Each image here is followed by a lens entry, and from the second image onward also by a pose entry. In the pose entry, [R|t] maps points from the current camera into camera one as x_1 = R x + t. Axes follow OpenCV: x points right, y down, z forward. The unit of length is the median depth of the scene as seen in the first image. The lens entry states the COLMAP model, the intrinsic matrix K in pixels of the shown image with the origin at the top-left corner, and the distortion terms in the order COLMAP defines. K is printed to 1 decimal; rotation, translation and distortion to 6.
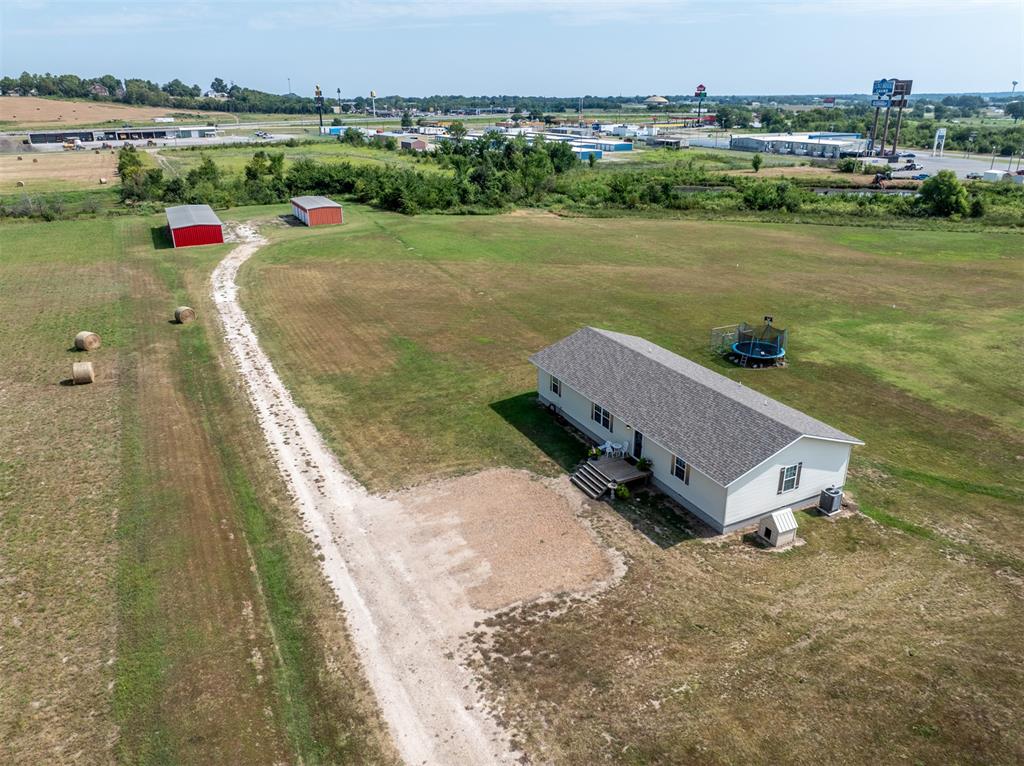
lens RADIAL K [[715.5, 0, 516.1], [0, 715.5, 379.1], [0, 0, 1]] dist [-0.046659, 0.013648]
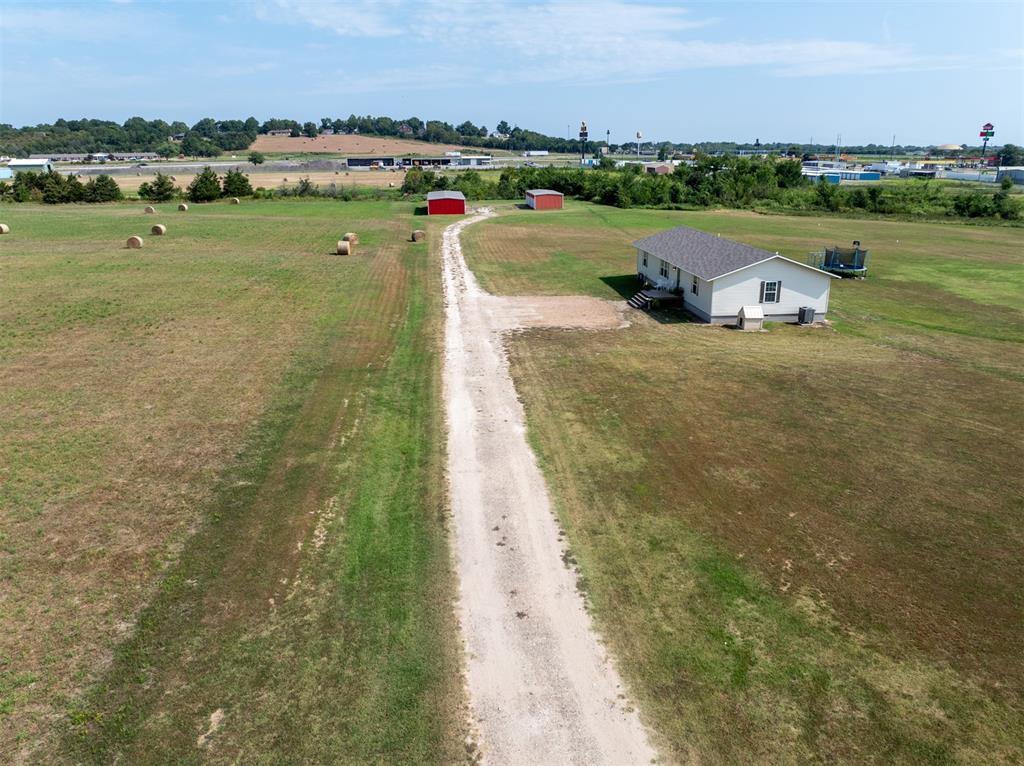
lens RADIAL K [[715.5, 0, 514.2], [0, 715.5, 385.7], [0, 0, 1]] dist [-0.046659, 0.013648]
pose [[0.934441, 0.113926, -0.337404, 0.242910], [-0.132081, 0.990746, -0.031268, 0.253746], [0.330719, 0.073783, 0.940841, -0.257947]]
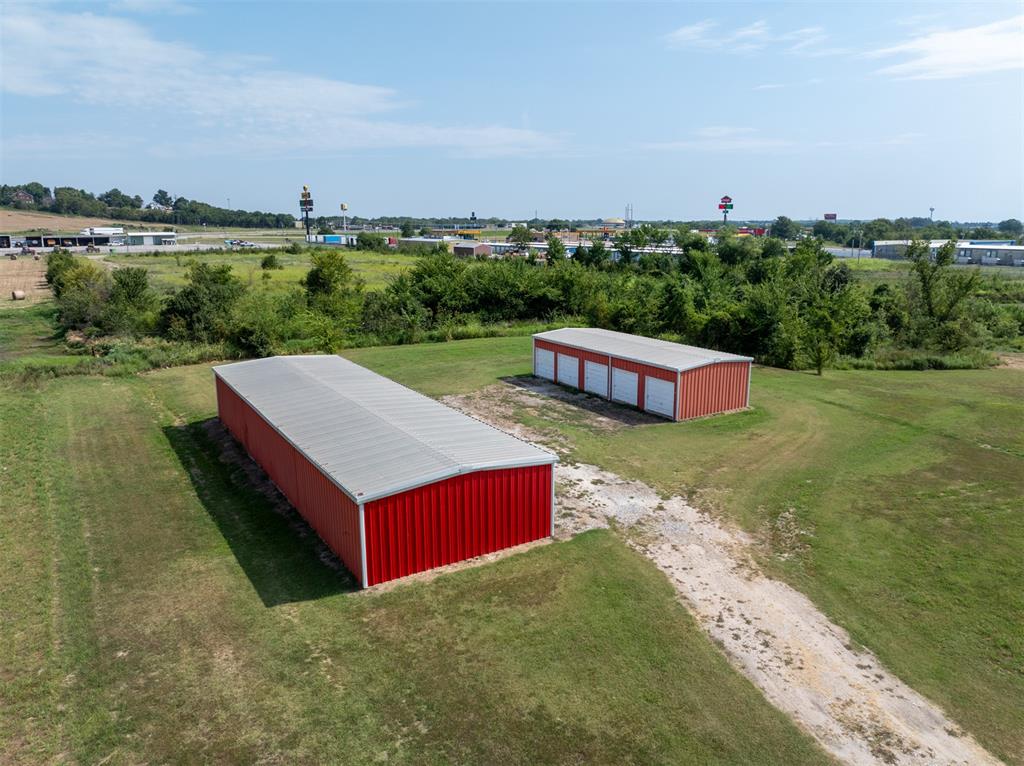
lens RADIAL K [[715.5, 0, 515.4], [0, 715.5, 350.3], [0, 0, 1]] dist [-0.046659, 0.013648]
pose [[0.994755, -0.010557, 0.101744, -0.827595], [0.030782, 0.979450, -0.199323, -0.380252], [-0.097549, 0.201409, 0.974638, 1.404595]]
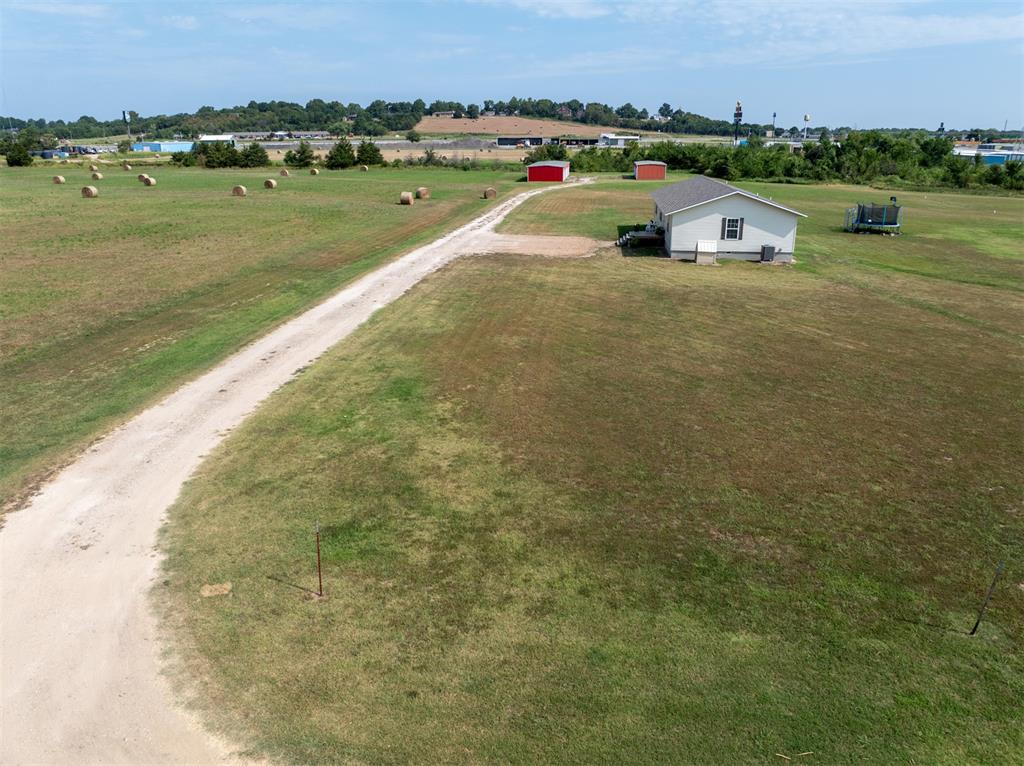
lens RADIAL K [[715.5, 0, 512.7], [0, 715.5, 386.2], [0, 0, 1]] dist [-0.046659, 0.013648]
pose [[0.829965, 0.189593, -0.524608, 0.484919], [-0.207968, 0.977832, 0.024369, 0.293819], [0.517598, 0.088876, 0.850995, -0.216963]]
